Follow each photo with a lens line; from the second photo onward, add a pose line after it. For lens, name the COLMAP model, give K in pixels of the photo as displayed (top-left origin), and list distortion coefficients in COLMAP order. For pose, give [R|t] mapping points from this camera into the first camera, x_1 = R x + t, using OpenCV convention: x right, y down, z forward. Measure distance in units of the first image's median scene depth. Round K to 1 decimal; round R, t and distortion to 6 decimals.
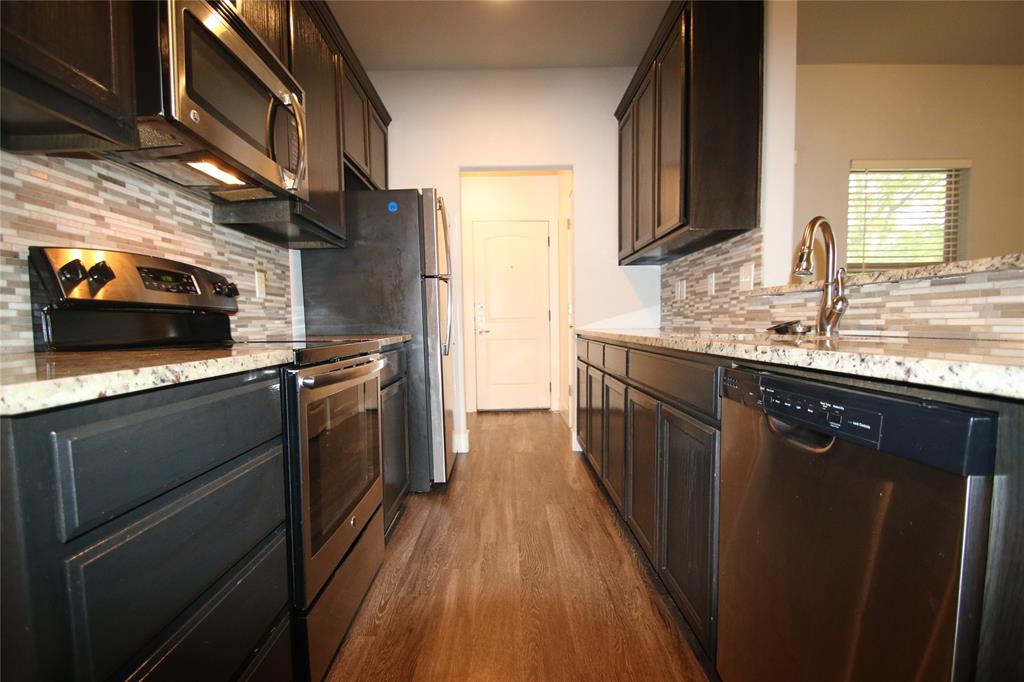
lens RADIAL K [[476.8, 0, 496.8], [0, 476.8, 360.3], [0, 0, 1]] dist [0.004473, -0.005515]
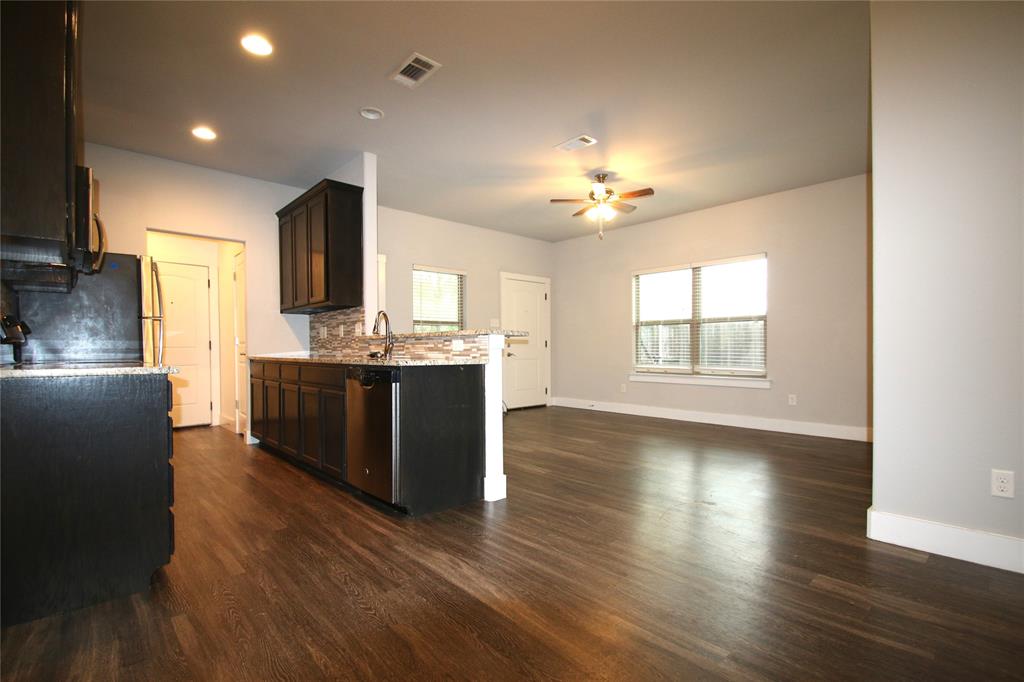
lens RADIAL K [[476.8, 0, 503.9], [0, 476.8, 351.9], [0, 0, 1]] dist [0.004473, -0.005515]
pose [[0.731256, 0.007813, 0.682058, -0.325017], [0.045694, 0.997127, -0.060412, 0.055821], [-0.680571, 0.075342, 0.728798, -0.715263]]
